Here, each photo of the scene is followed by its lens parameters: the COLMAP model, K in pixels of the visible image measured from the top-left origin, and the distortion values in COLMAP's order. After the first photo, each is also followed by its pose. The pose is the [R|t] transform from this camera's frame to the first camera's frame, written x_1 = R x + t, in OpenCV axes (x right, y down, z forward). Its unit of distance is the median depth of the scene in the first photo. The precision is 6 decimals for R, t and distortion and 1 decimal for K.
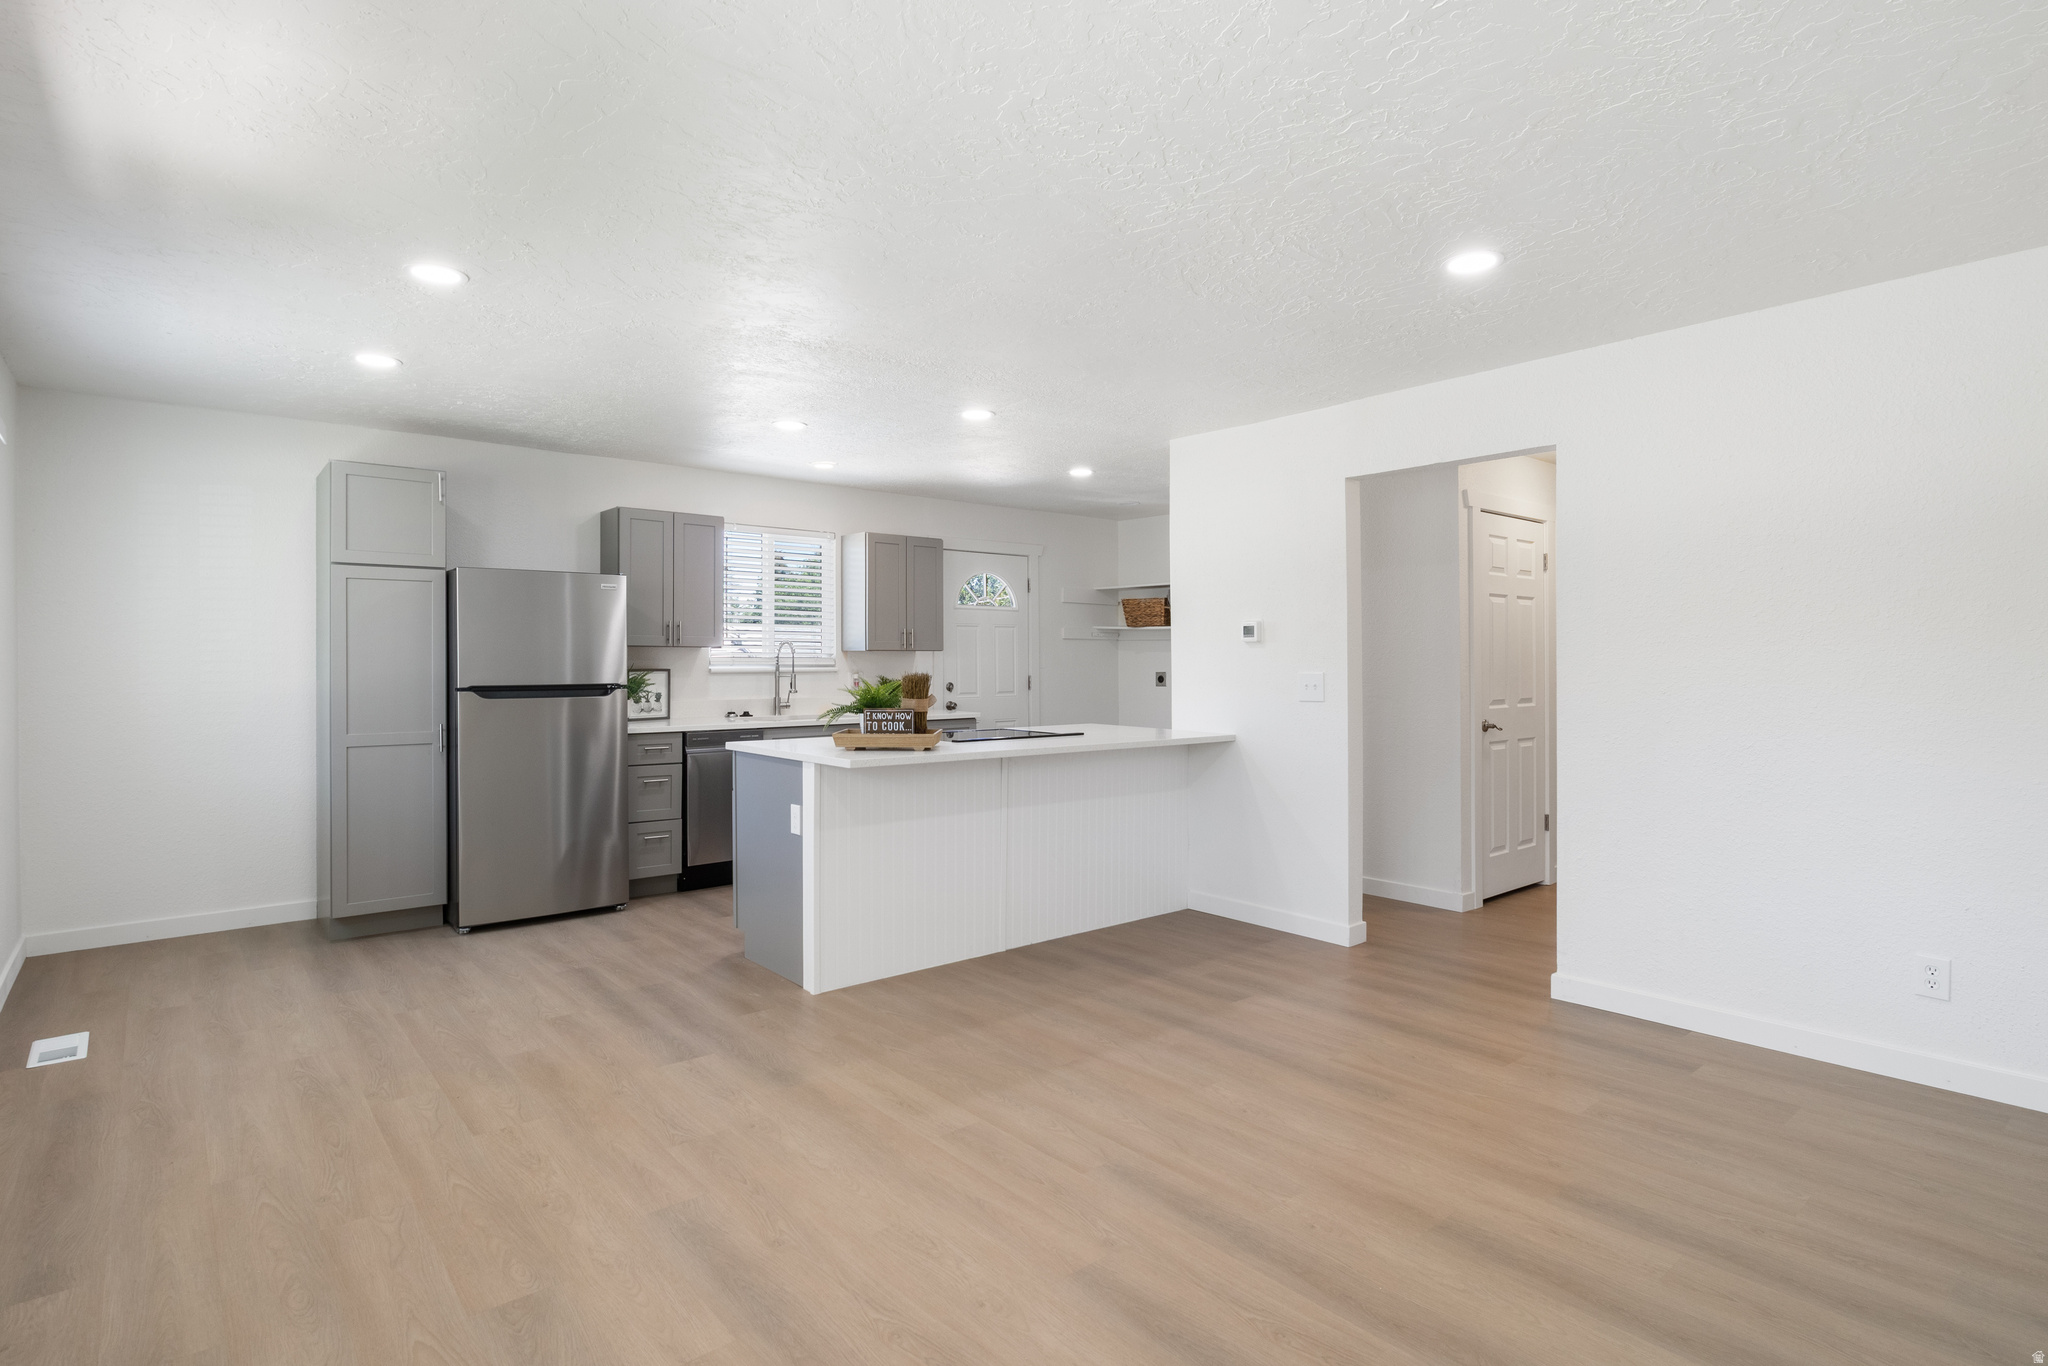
lens RADIAL K [[1040.0, 0, 1028.3], [0, 1040.0, 676.3], [0, 0, 1]] dist [-0.005335, -0.000307]
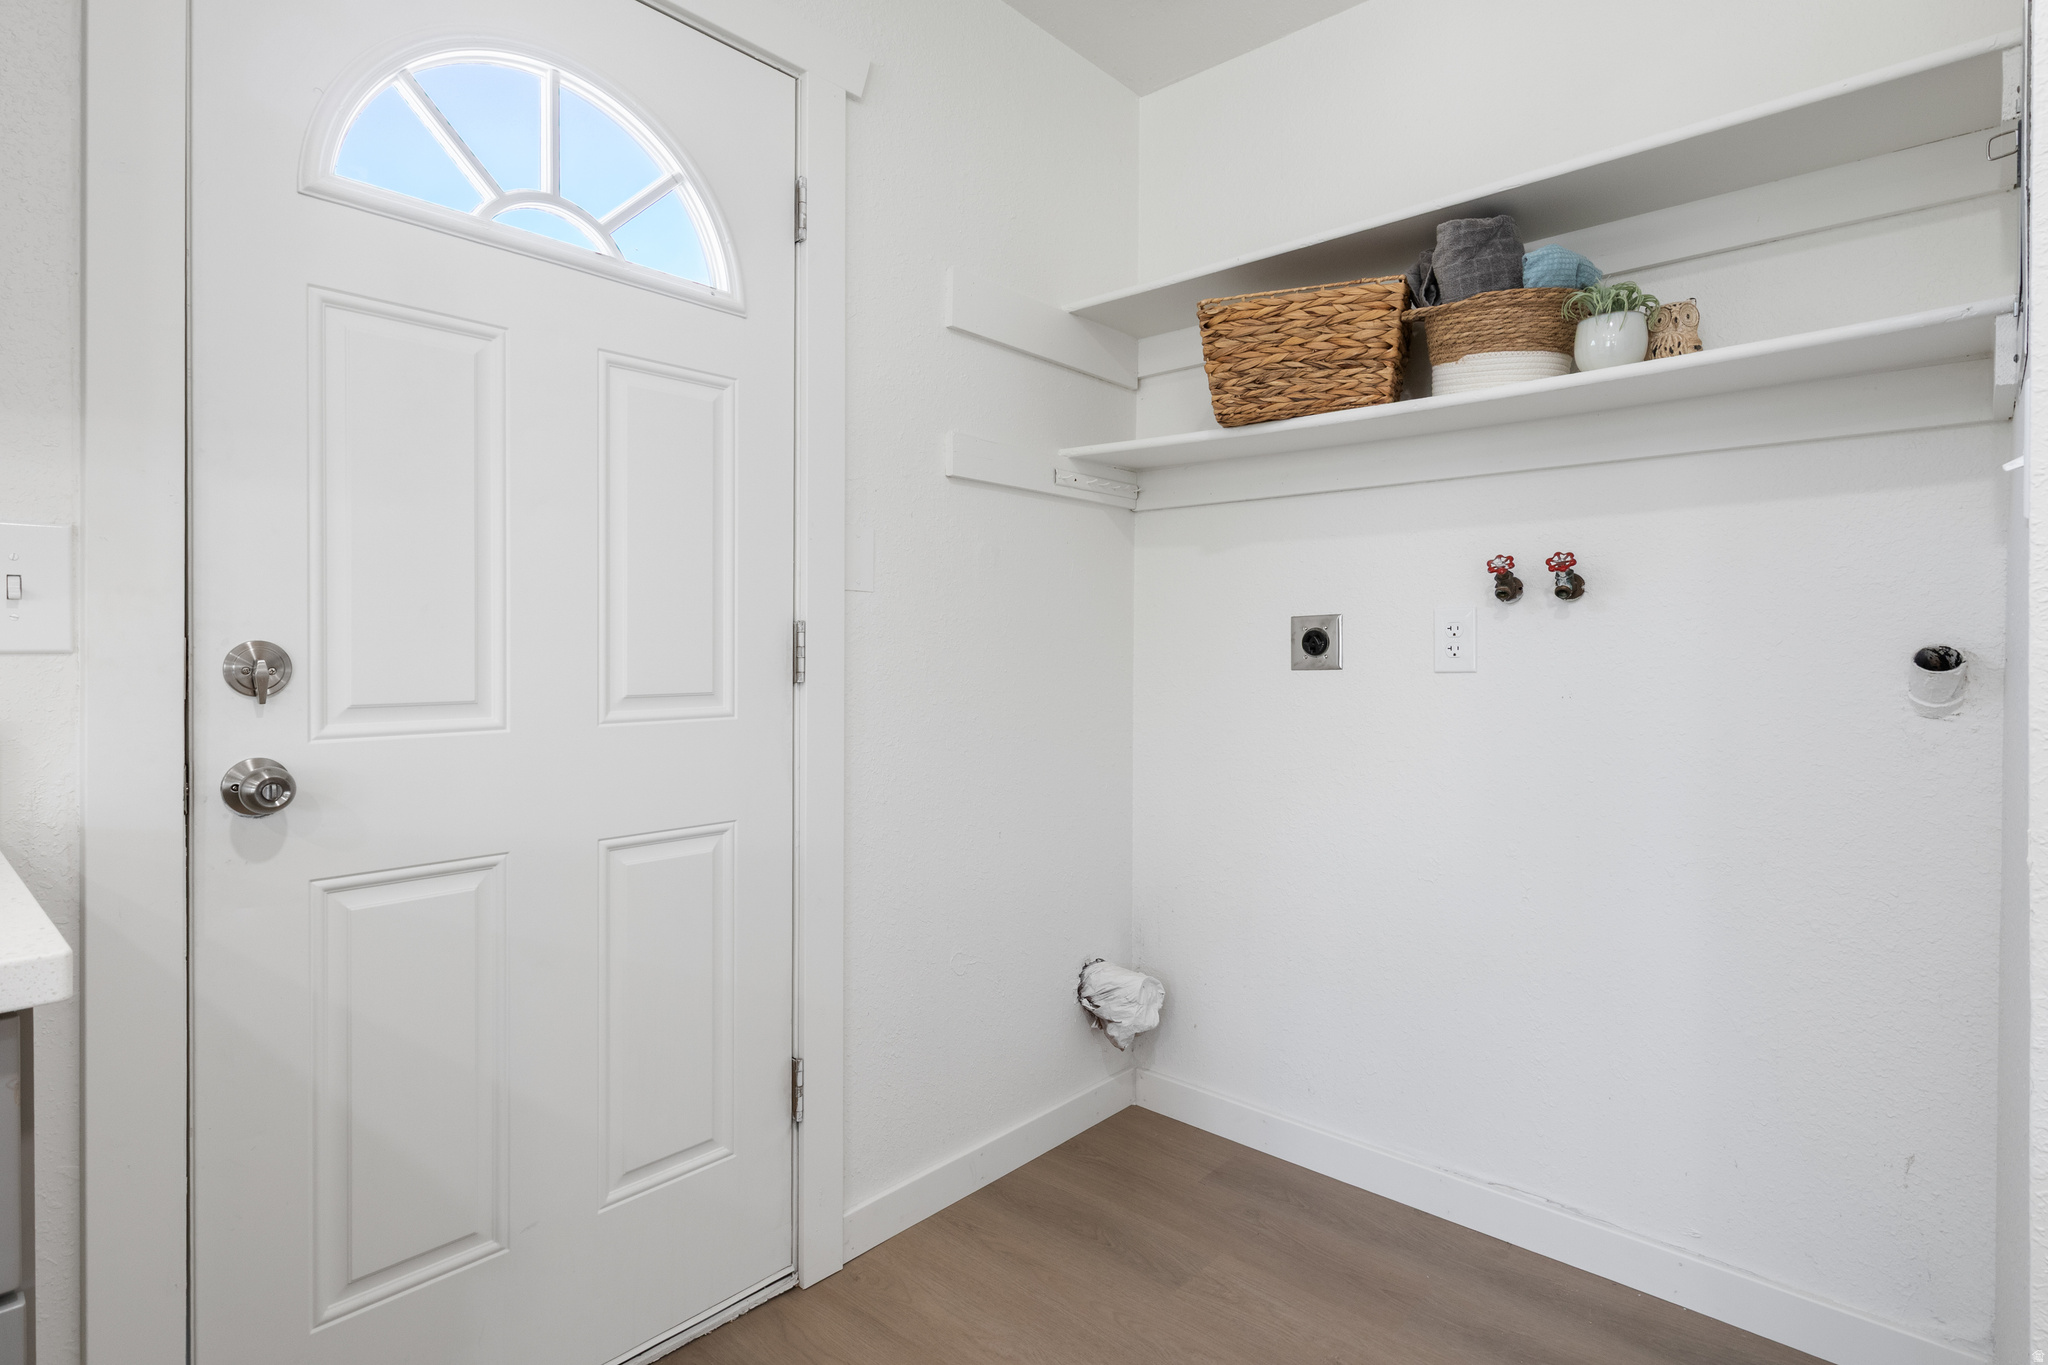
lens RADIAL K [[1040.0, 0, 1013.9], [0, 1040.0, 672.9], [0, 0, 1]] dist [-0.005335, -0.000307]
pose [[0.990288, -0.001496, 0.139021, 0.014754], [0.000653, 0.999981, 0.006106, 0.009151], [-0.139027, -0.005956, 0.990271, 0.772323]]
